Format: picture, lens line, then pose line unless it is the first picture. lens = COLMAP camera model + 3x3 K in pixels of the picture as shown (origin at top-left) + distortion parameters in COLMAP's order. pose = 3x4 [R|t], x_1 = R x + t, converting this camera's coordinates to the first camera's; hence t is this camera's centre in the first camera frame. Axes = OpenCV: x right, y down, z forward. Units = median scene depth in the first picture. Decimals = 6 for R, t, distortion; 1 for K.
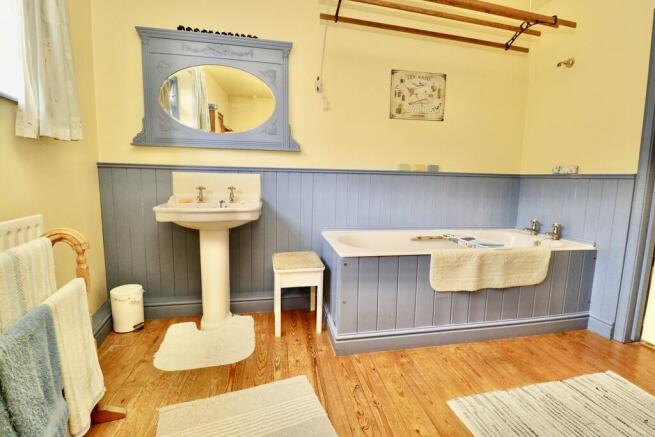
lens RADIAL K [[302.3, 0, 331.3], [0, 302.3, 214.4], [0, 0, 1]] dist [-0.000216, -0.013576]
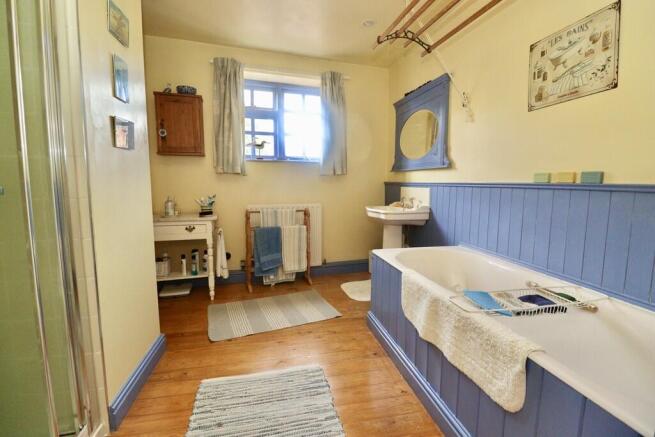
lens RADIAL K [[302.3, 0, 331.3], [0, 302.3, 214.4], [0, 0, 1]] dist [-0.000216, -0.013576]
pose [[0.015881, 0.087619, -0.996027, 0.928620], [-0.128737, 0.988041, 0.084864, -0.073406], [0.991552, 0.126878, 0.026971, 0.540334]]
